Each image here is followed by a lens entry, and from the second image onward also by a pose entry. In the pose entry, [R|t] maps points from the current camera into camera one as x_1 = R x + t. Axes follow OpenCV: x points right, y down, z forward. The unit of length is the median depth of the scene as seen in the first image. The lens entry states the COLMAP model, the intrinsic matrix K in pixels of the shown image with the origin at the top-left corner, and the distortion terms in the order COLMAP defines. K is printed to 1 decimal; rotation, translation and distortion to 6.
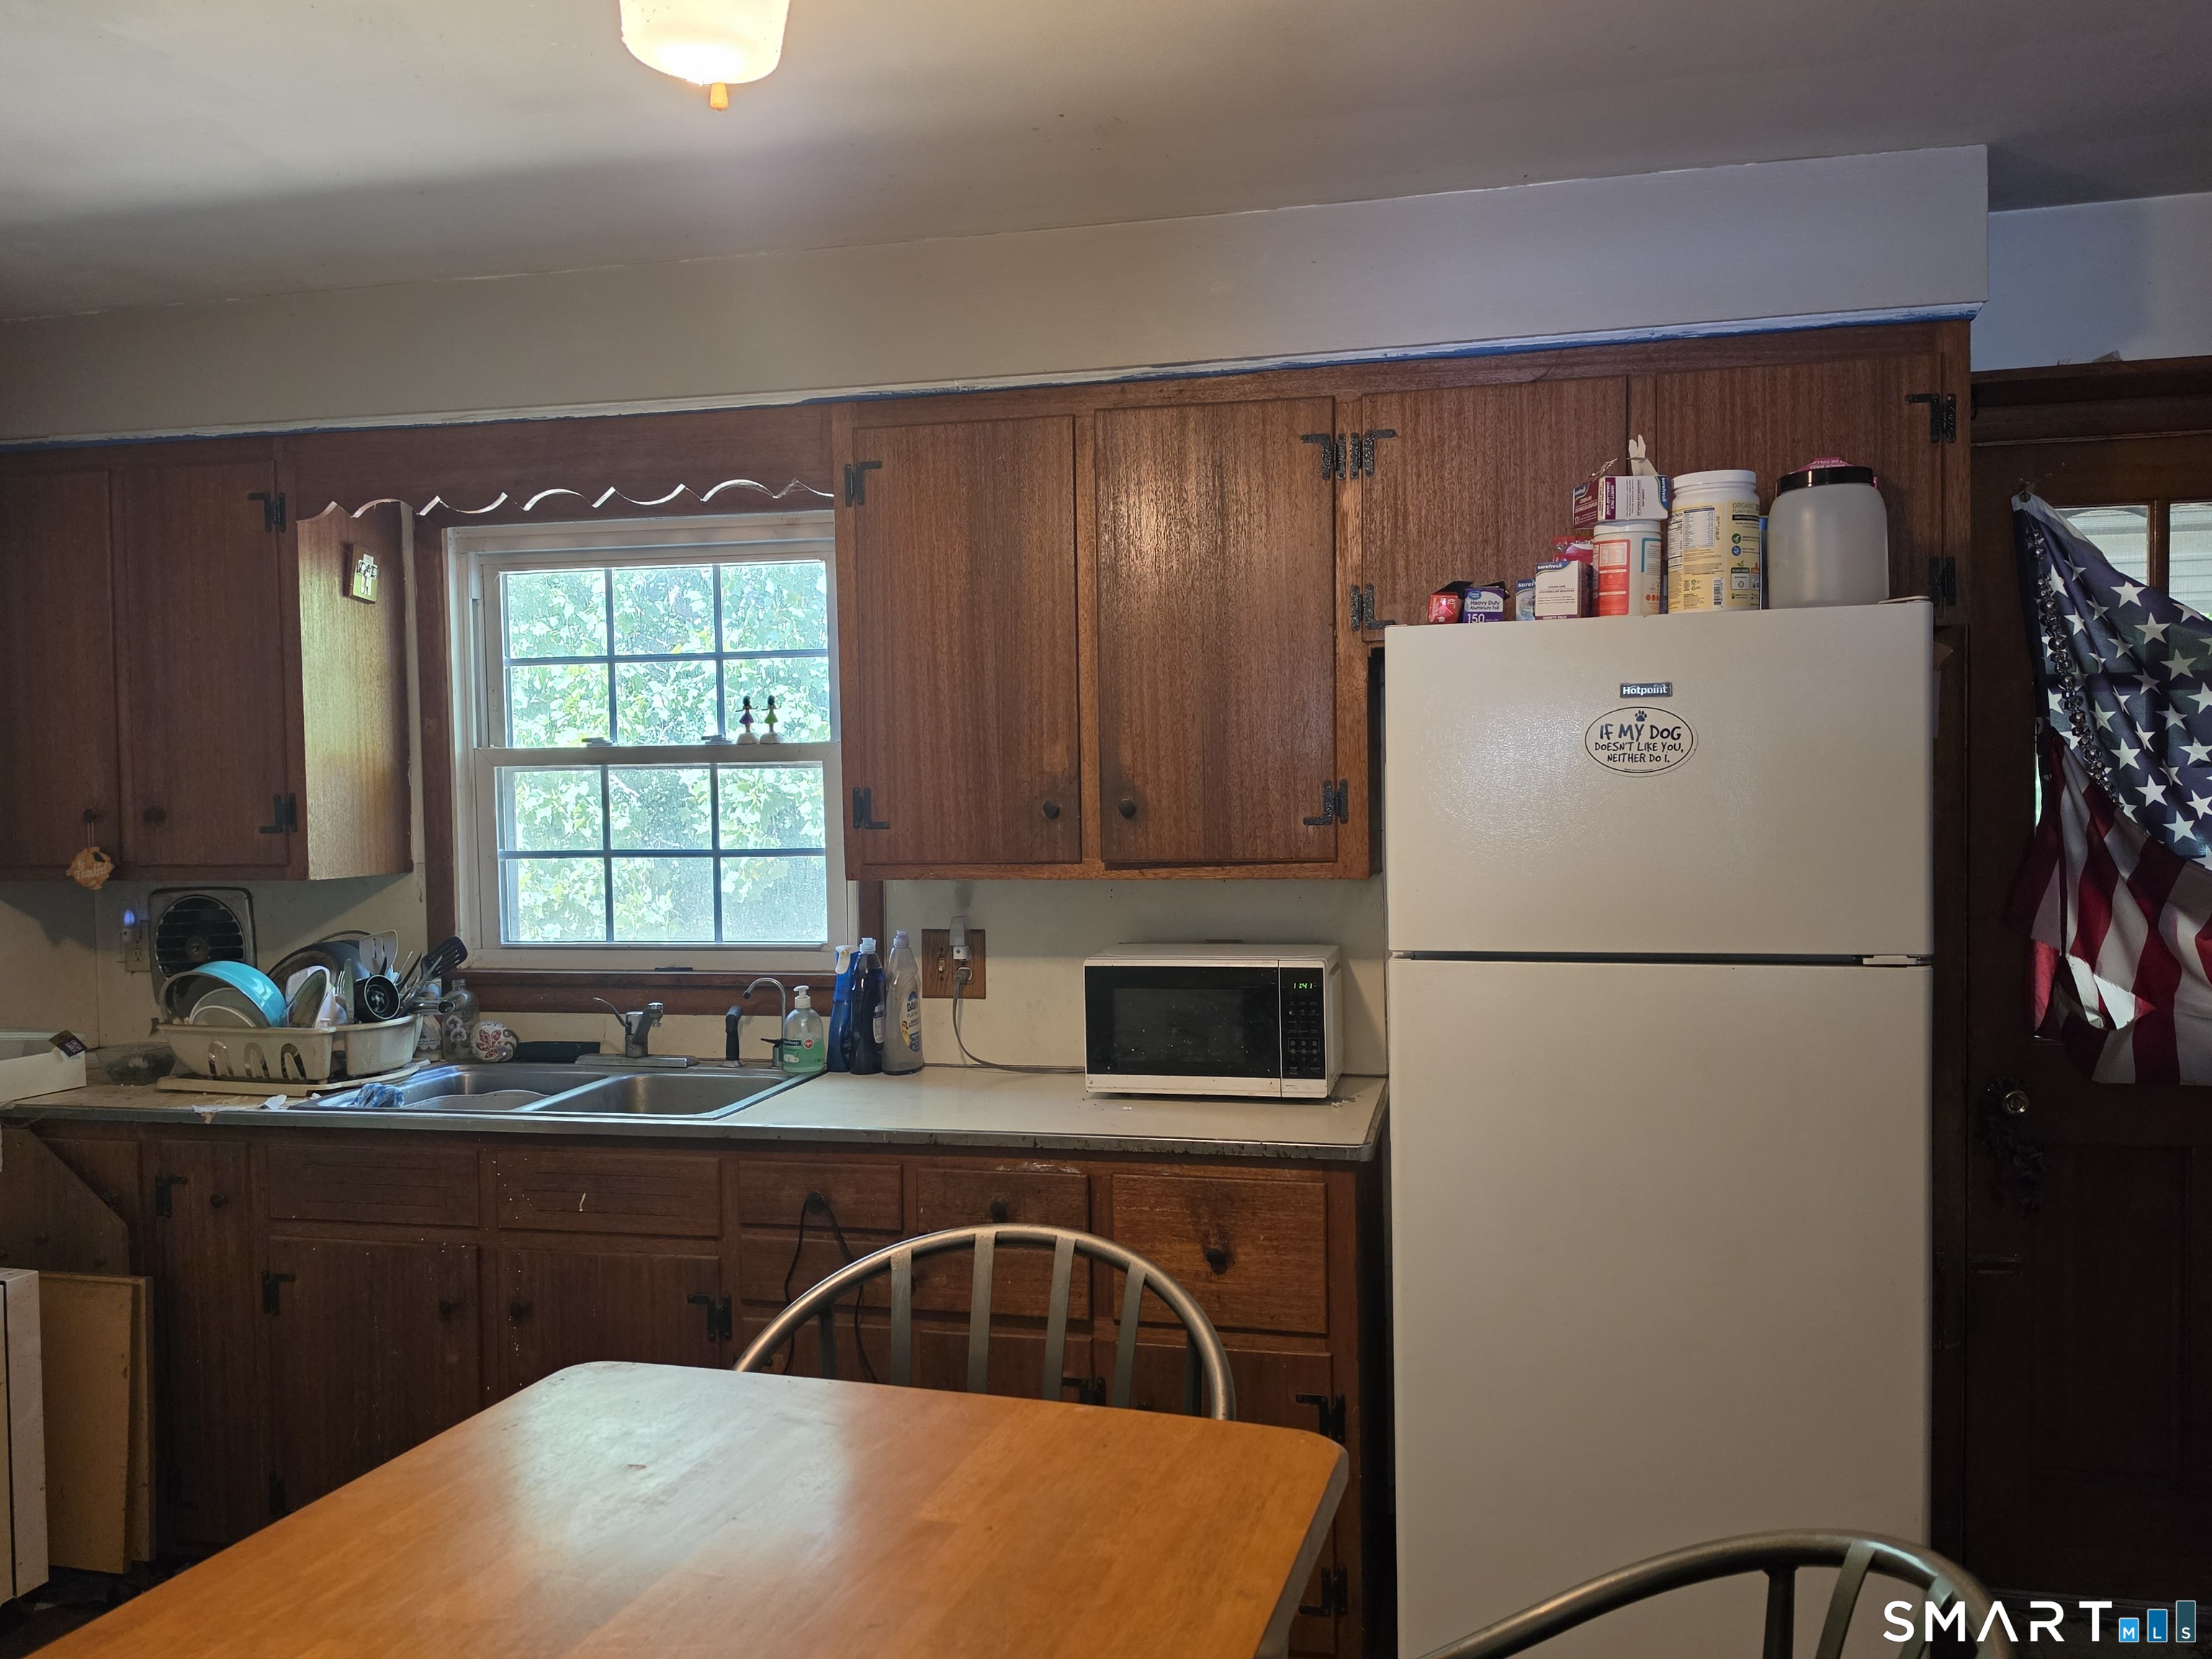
lens RADIAL K [[1711.8, 0, 1095.2], [0, 1711.8, 845.2], [0, 0, 1]] dist [0.137216, -0.213610]
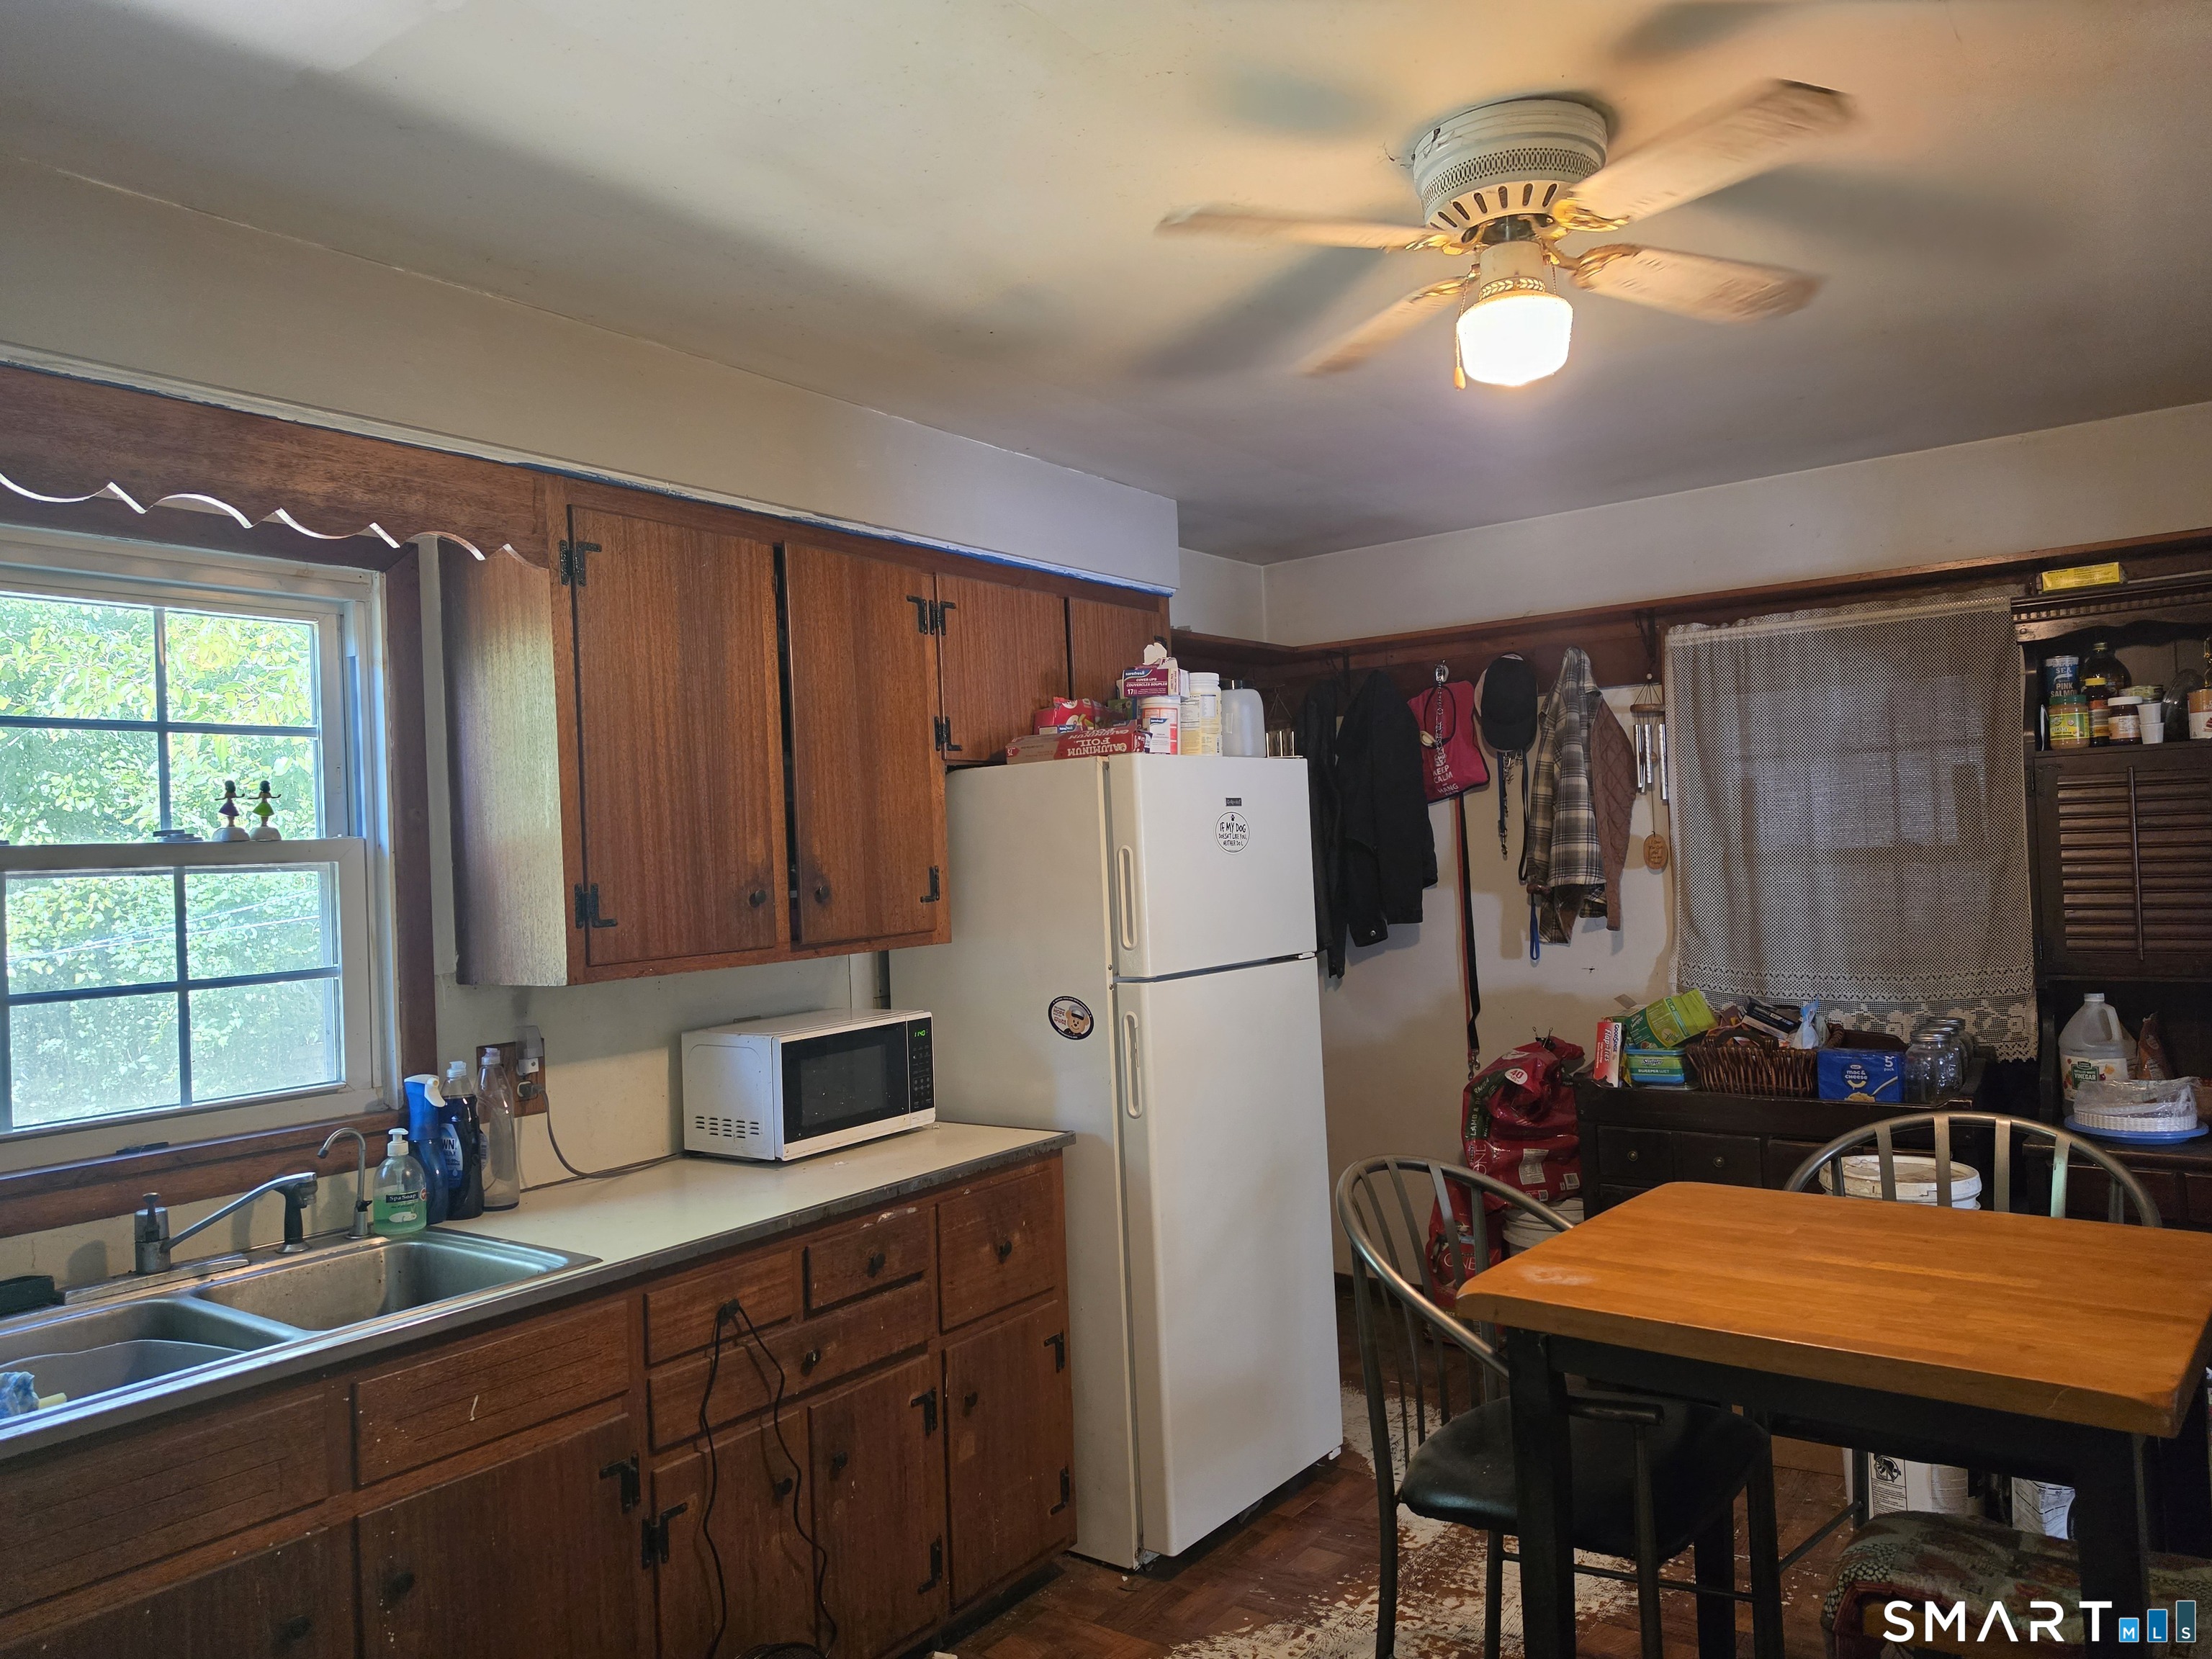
lens RADIAL K [[1519.3, 0, 1105.3], [0, 1519.3, 821.5], [0, 0, 1]] dist [0.075375, -0.102813]
pose [[0.395153, 0.017303, 0.918453, -0.800157], [0.069439, 0.996399, -0.048647, -0.007199], [-0.915987, 0.082999, 0.392528, 0.419428]]
